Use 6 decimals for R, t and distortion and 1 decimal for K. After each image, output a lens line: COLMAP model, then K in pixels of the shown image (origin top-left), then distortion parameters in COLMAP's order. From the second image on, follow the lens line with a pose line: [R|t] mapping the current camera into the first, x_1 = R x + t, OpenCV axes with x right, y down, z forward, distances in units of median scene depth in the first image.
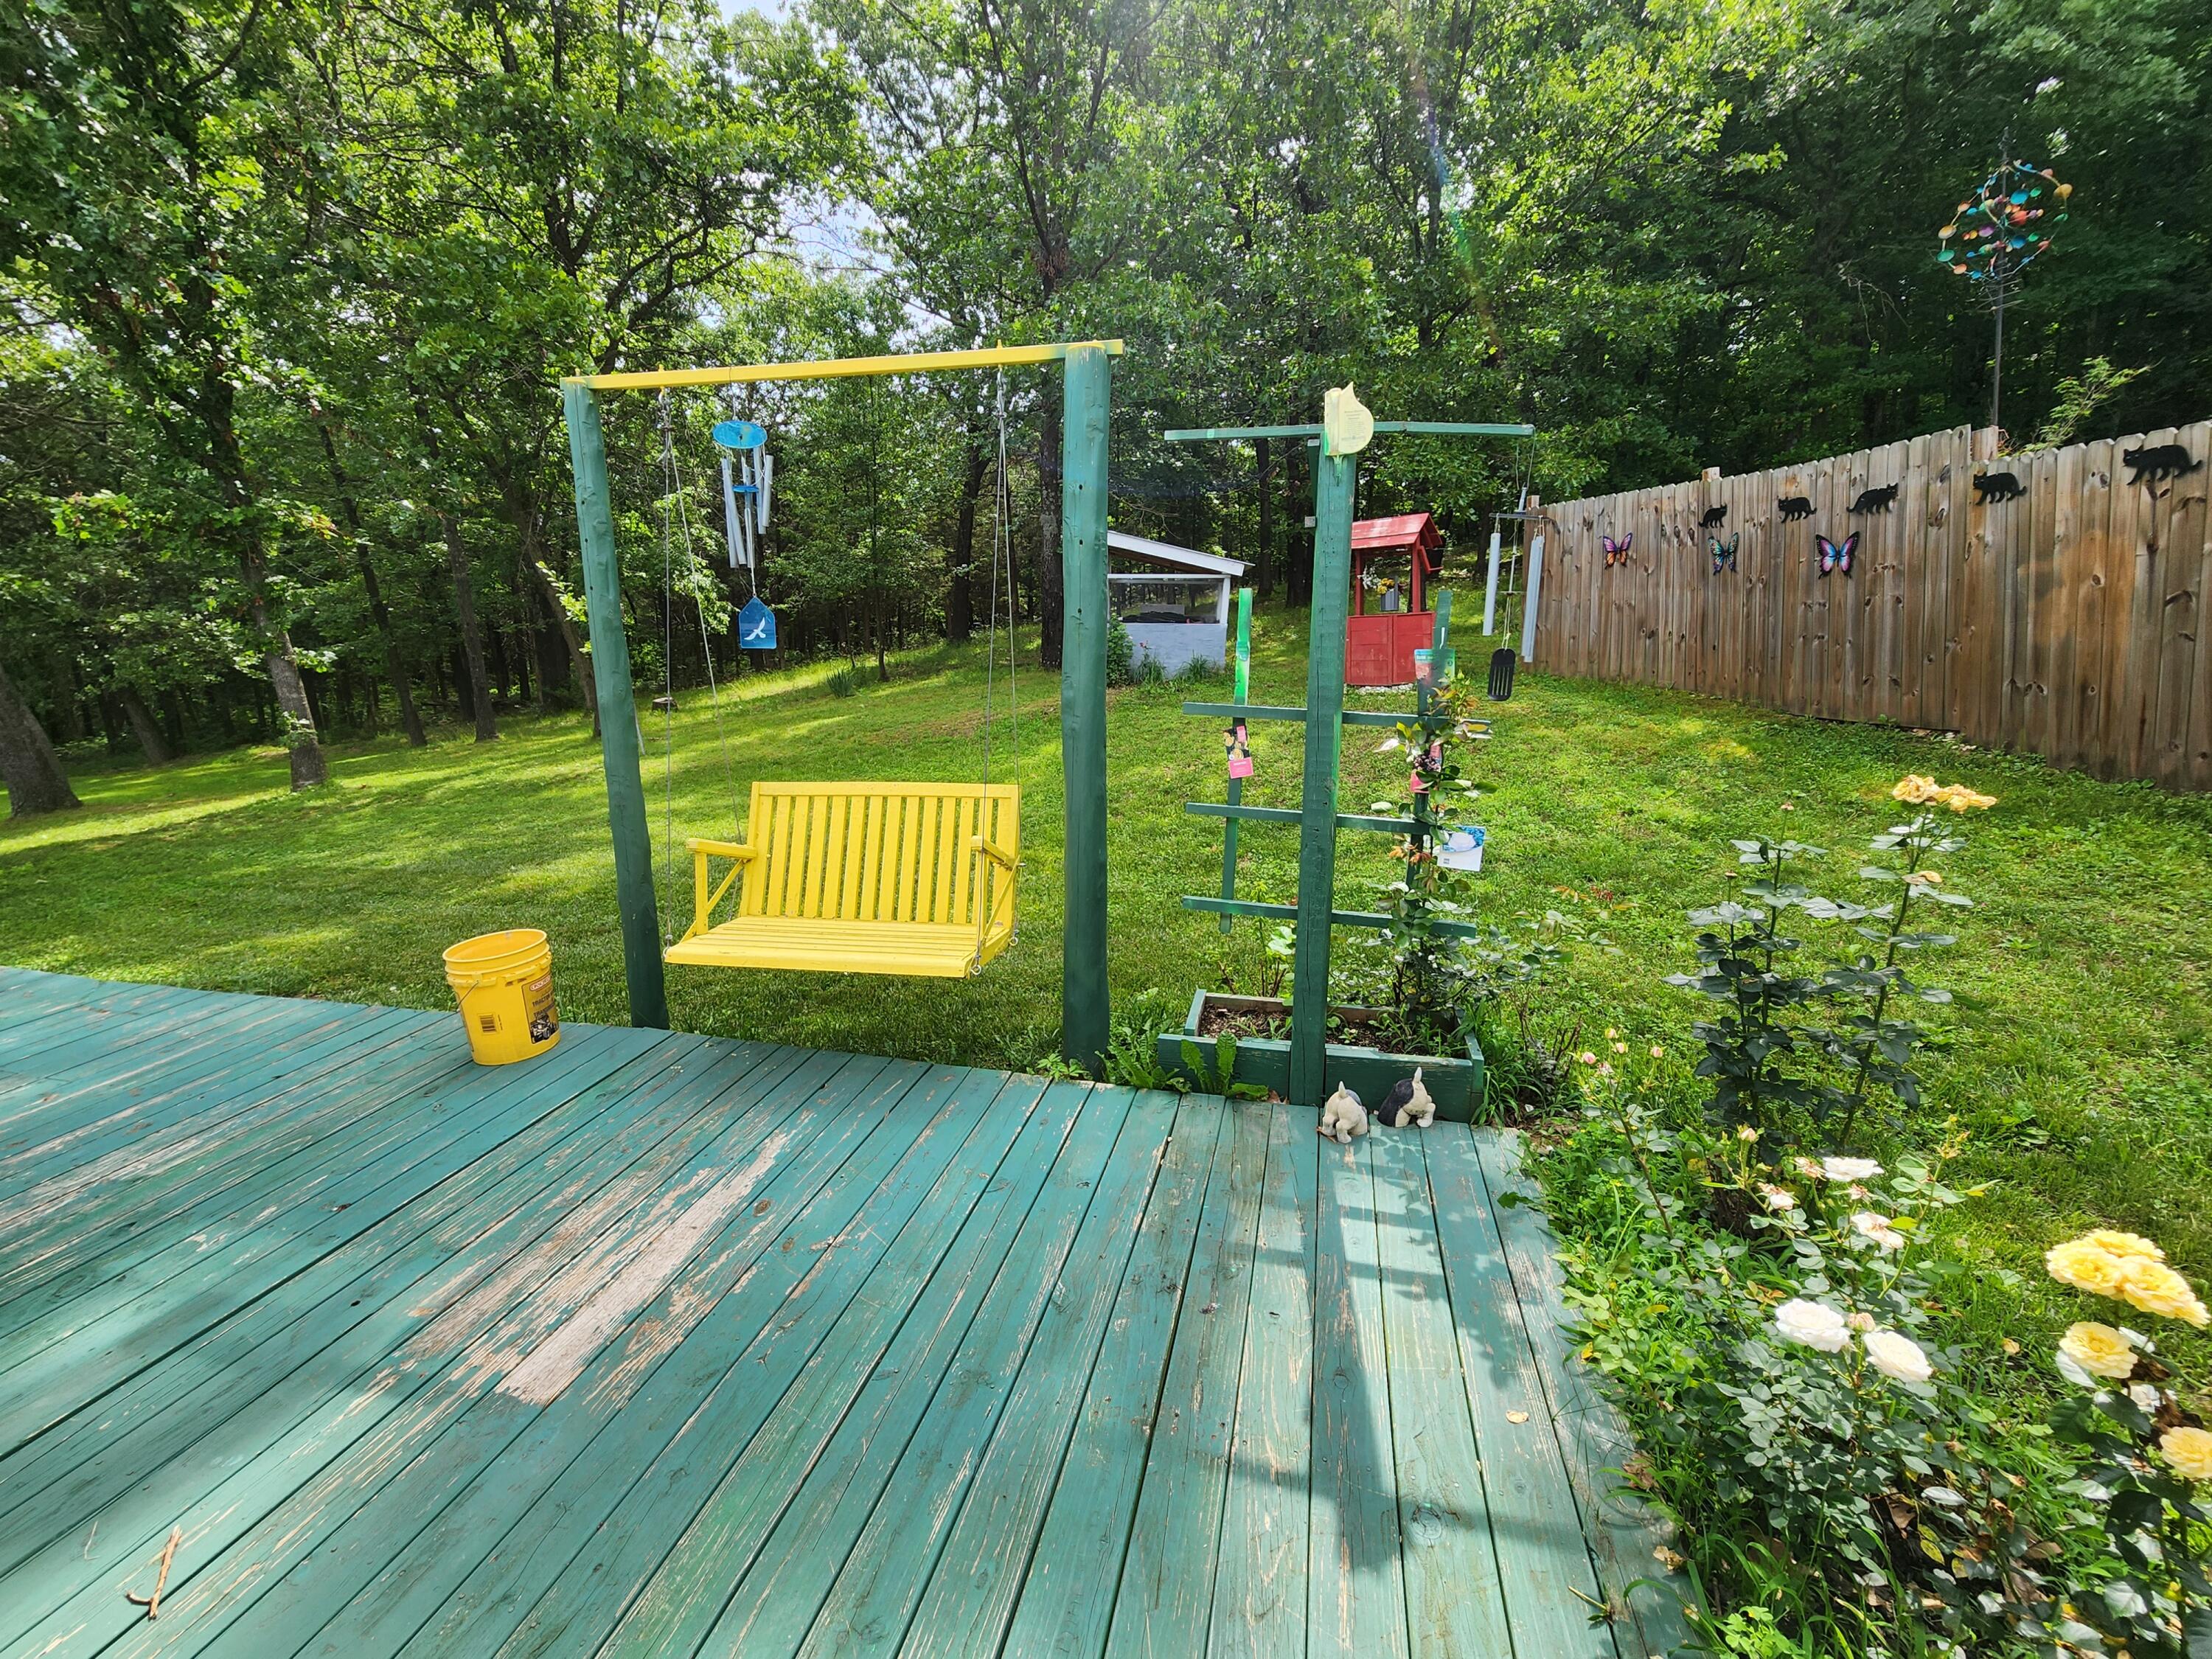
lens RADIAL K [[900.0, 0, 1113.6], [0, 900.0, 831.9], [0, 0, 1]] dist [0.004198, -0.003117]
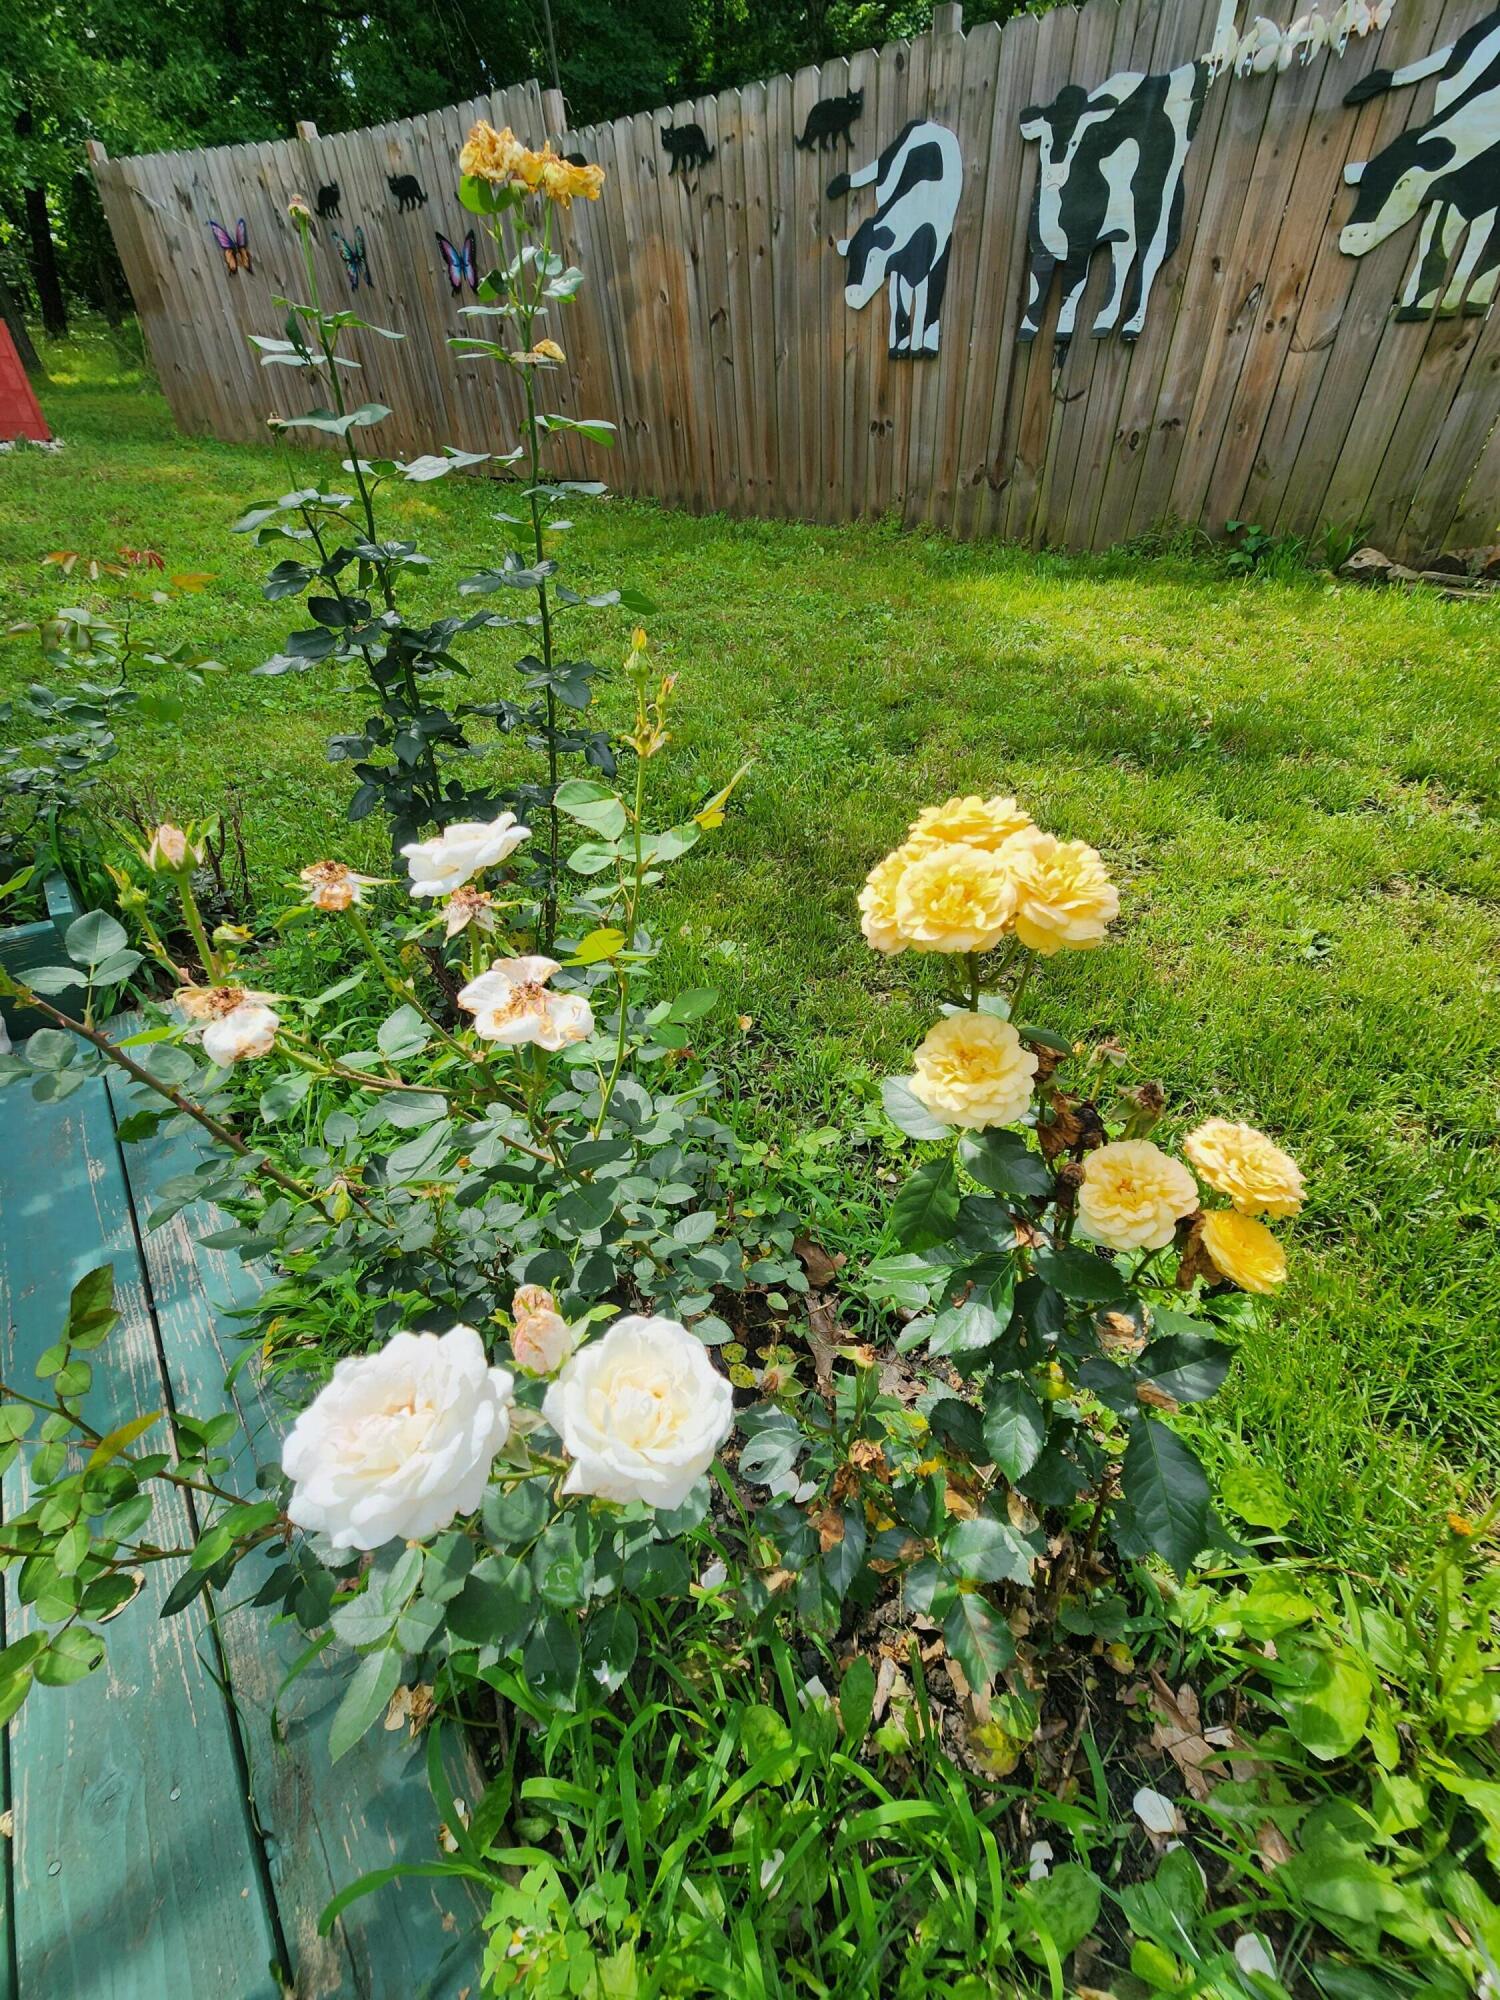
lens RADIAL K [[813.7, 0, 742.8], [0, 813.7, 1007.8], [0, 0, 1]] dist [0.004198, -0.003117]
pose [[0.627648, -0.403632, 0.665687, 0.202216], [0.132563, 0.898017, 0.419515, 0.096180], [-0.767128, -0.175063, 0.617145, 0.220496]]
